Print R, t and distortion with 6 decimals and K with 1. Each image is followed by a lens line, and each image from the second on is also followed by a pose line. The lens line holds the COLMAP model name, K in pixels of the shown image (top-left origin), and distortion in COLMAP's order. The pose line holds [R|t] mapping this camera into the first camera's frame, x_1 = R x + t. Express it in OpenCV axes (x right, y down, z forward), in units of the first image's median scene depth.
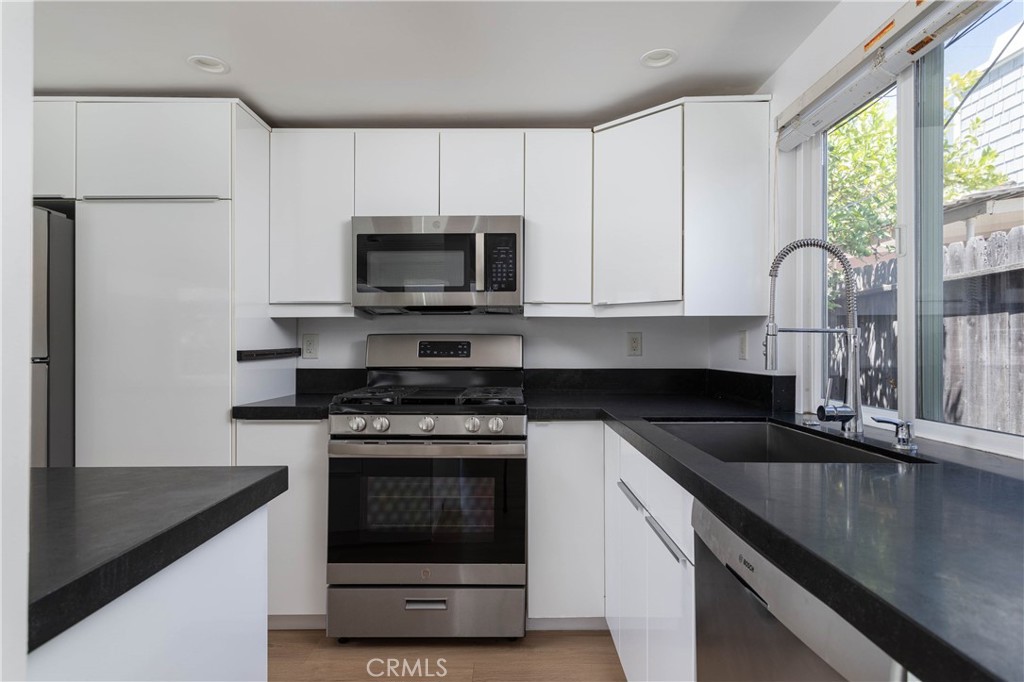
lens RADIAL K [[569.6, 0, 512.0], [0, 569.6, 341.0], [0, 0, 1]] dist [-0.005165, -0.000775]
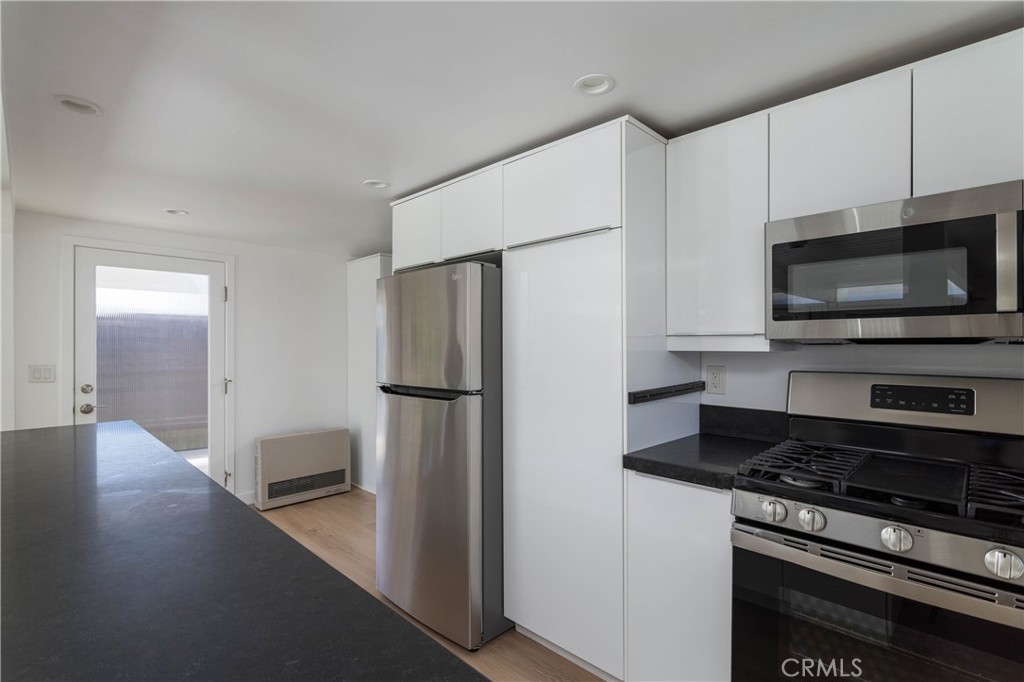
lens RADIAL K [[485.8, 0, 507.8], [0, 485.8, 343.7], [0, 0, 1]] dist [-0.000569, 0.001011]
pose [[0.714636, -0.002557, -0.699492, -0.071757], [0.009624, 0.999935, 0.006177, -0.063114], [0.699430, -0.011146, 0.714614, 0.288741]]
